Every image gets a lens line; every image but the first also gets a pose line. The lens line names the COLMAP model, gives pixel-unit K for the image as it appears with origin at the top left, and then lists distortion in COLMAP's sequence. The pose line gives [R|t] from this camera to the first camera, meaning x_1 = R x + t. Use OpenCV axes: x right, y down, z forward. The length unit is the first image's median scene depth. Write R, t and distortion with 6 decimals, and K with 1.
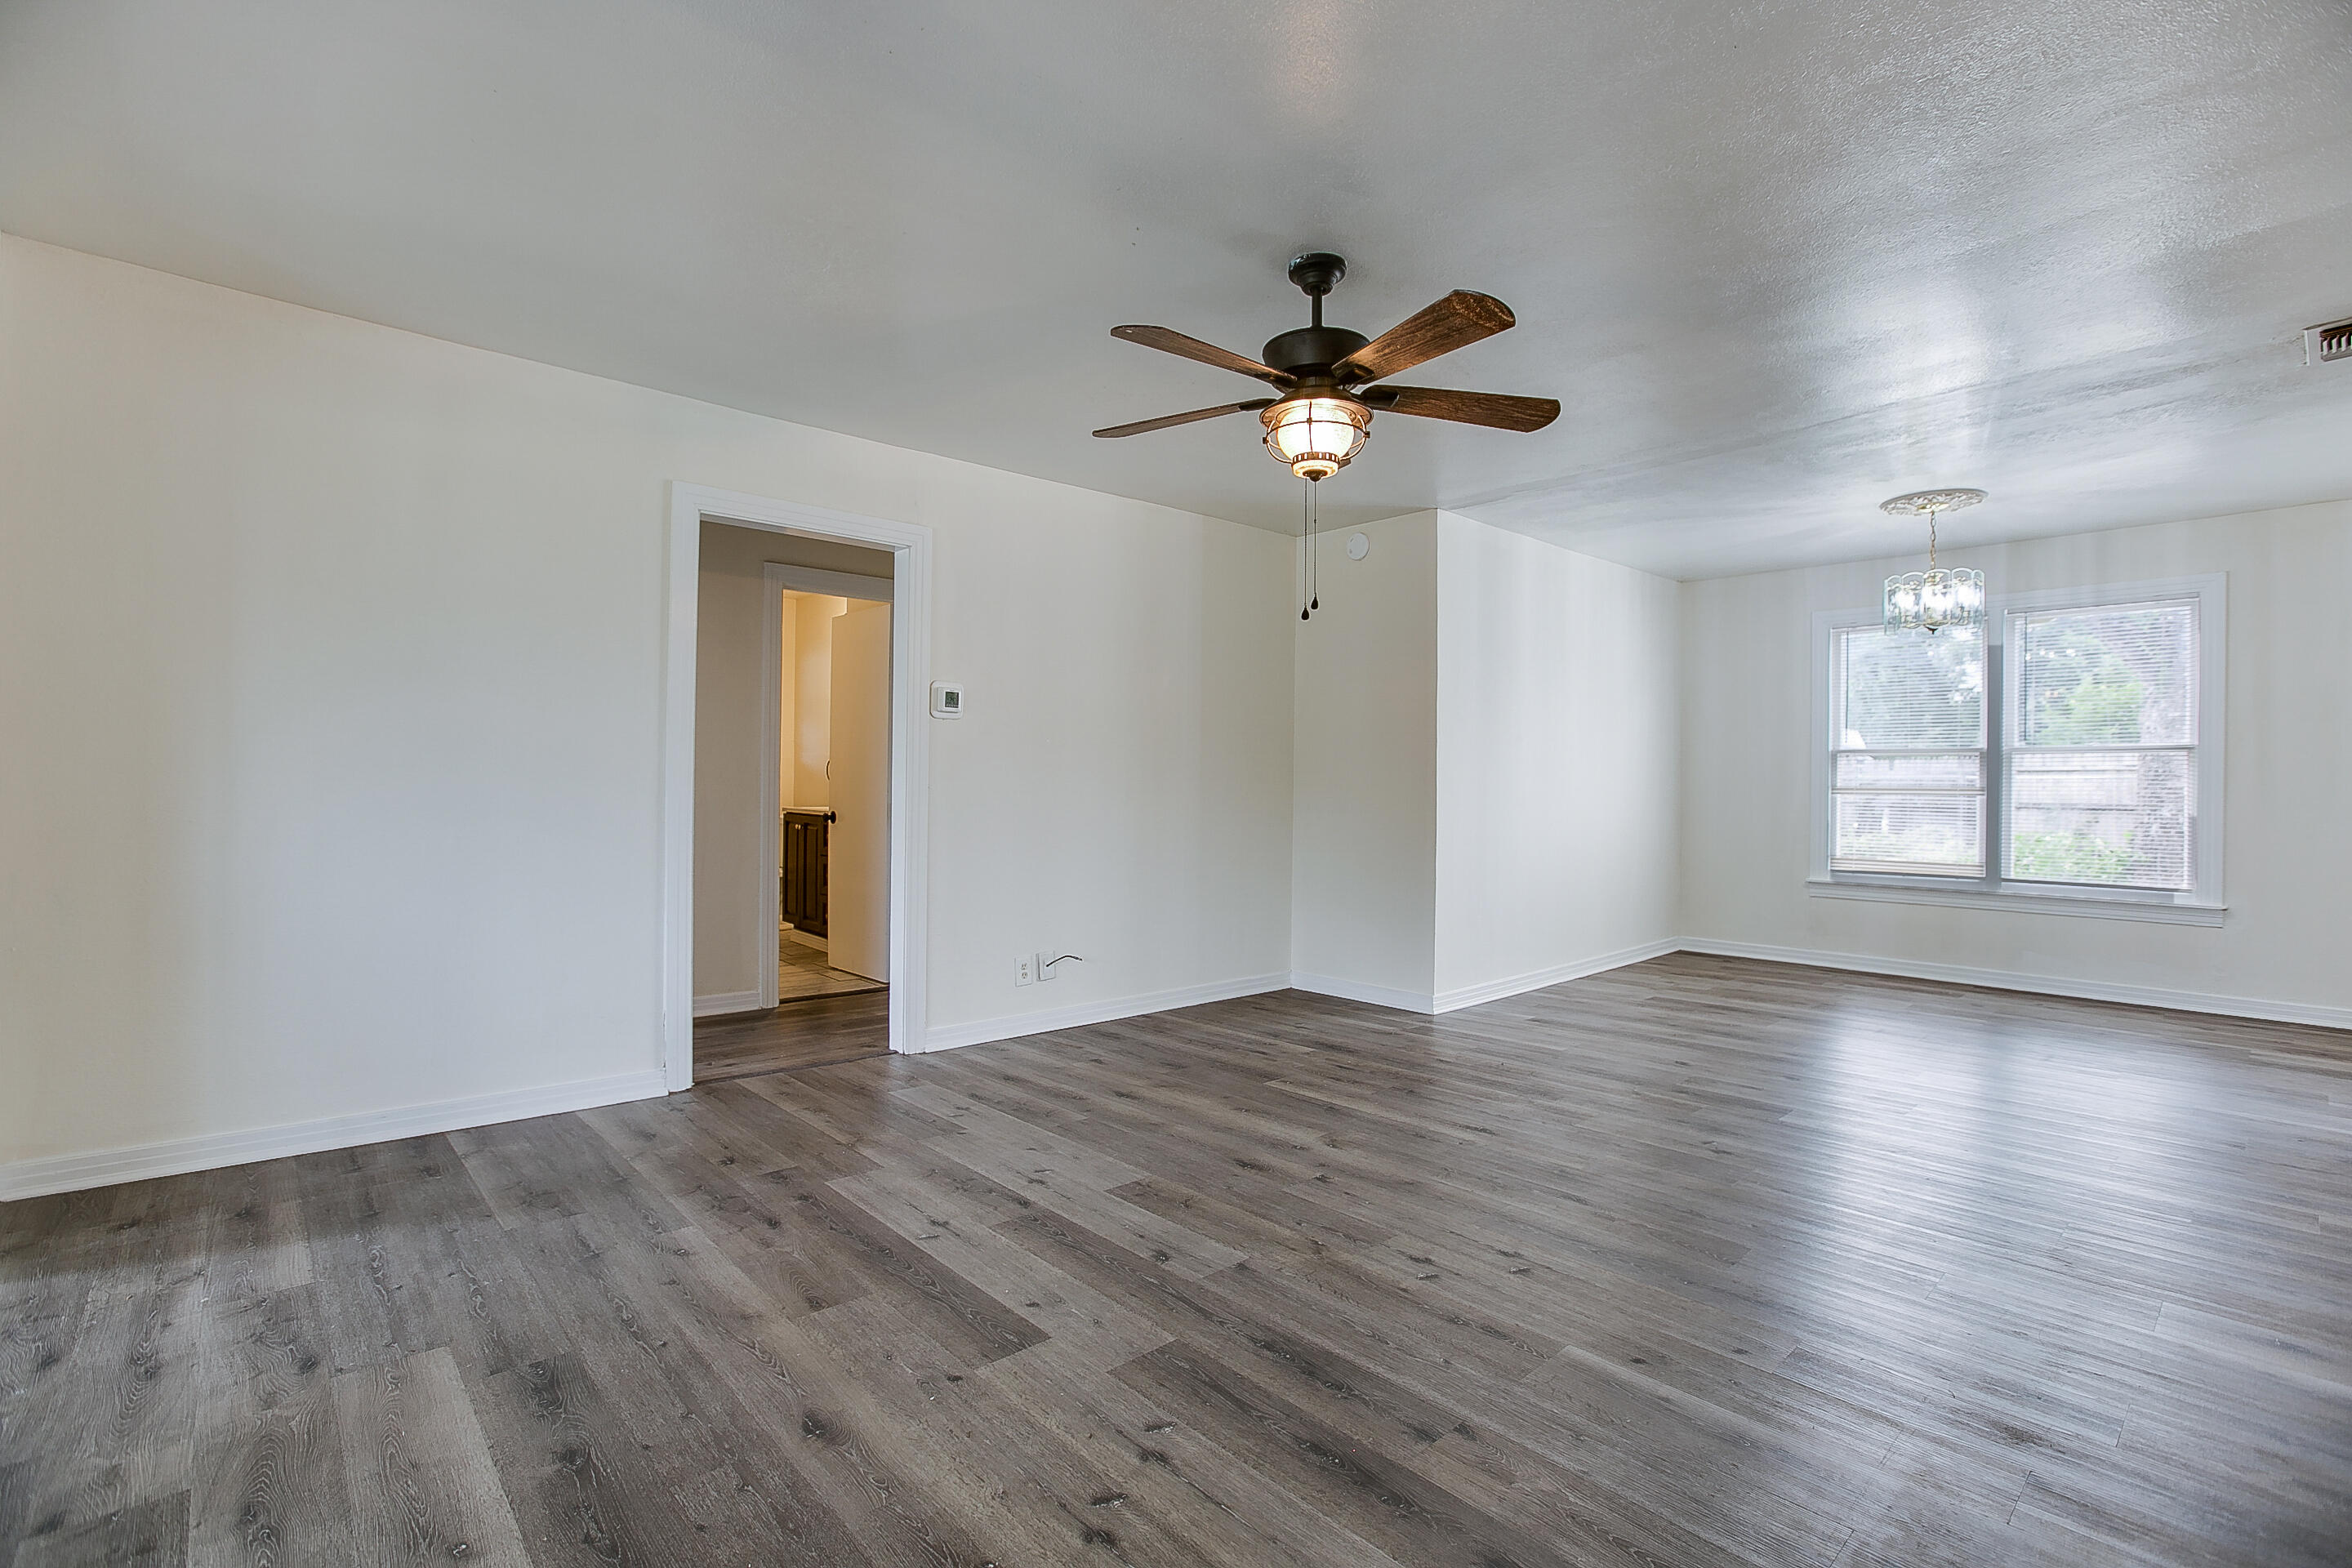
lens RADIAL K [[1061.7, 0, 1164.5], [0, 1061.7, 774.7], [0, 0, 1]] dist [-0.039266, 0.005975]
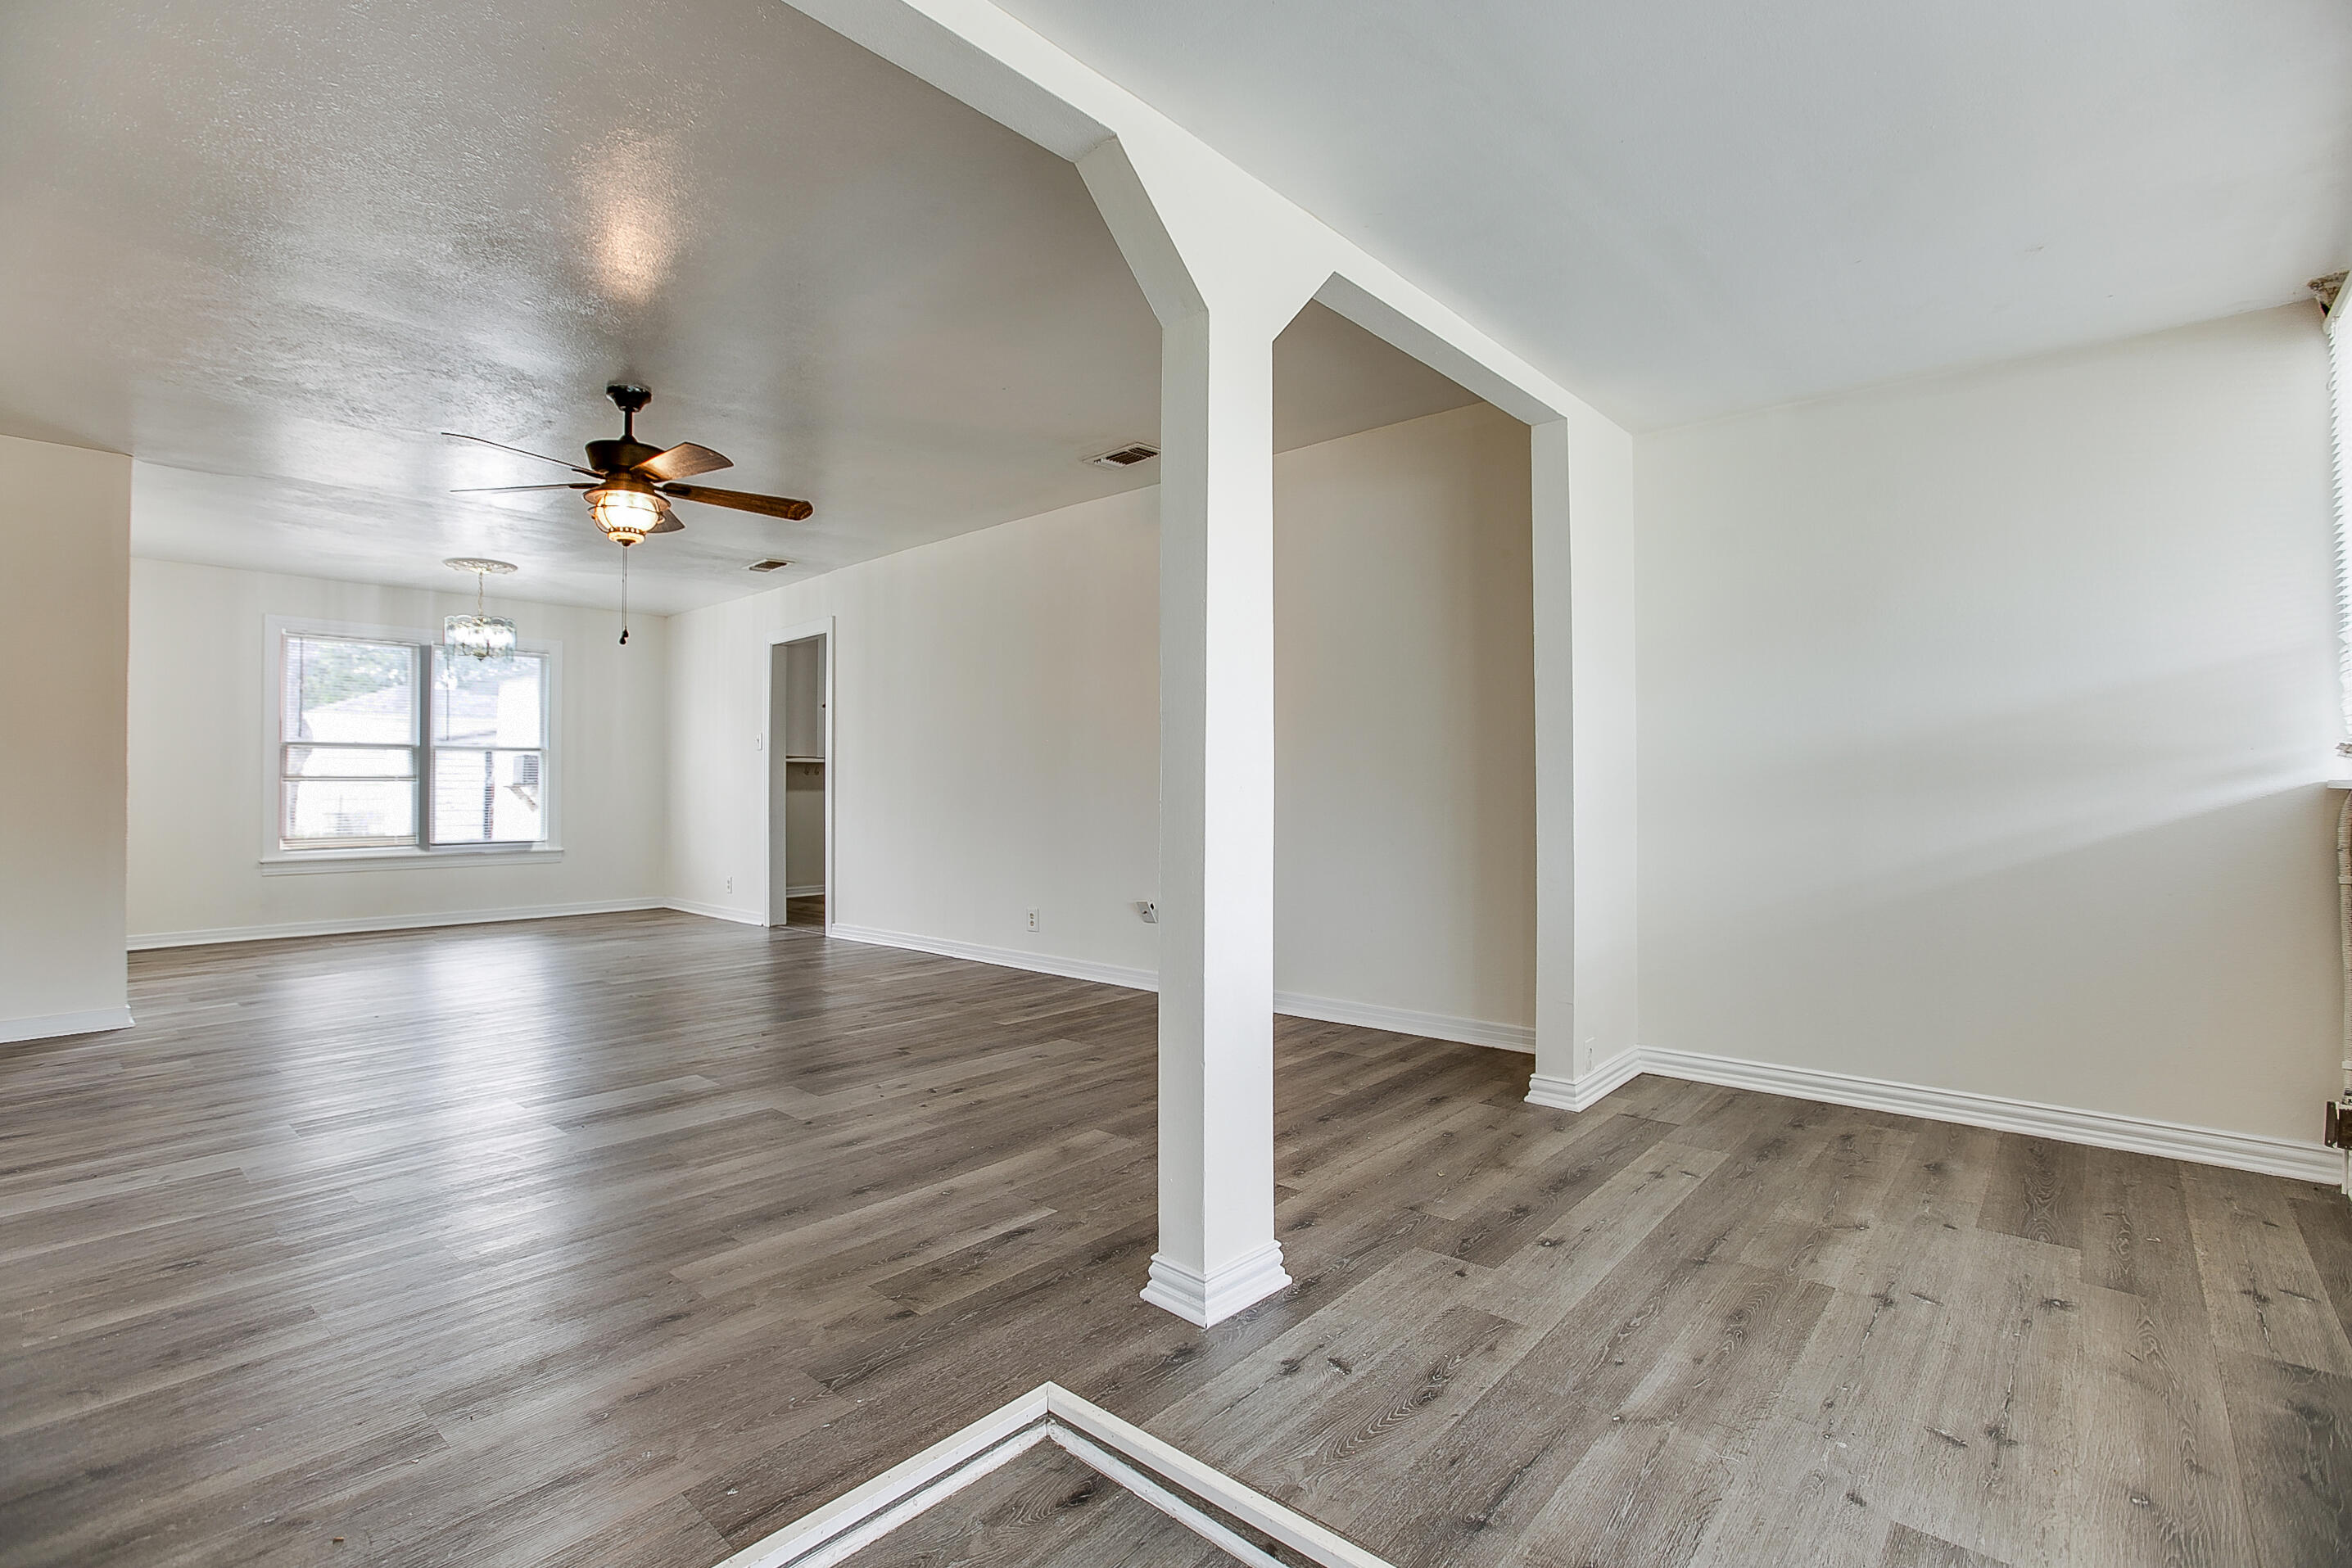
lens RADIAL K [[1061.6, 0, 1177.9], [0, 1061.6, 782.8], [0, 0, 1]] dist [-0.039266, 0.005975]
pose [[-0.104708, -0.006474, 0.994482, -0.610578], [-0.005918, 0.999965, 0.005887, 0.009420], [-0.994485, -0.005269, -0.104743, 0.192821]]
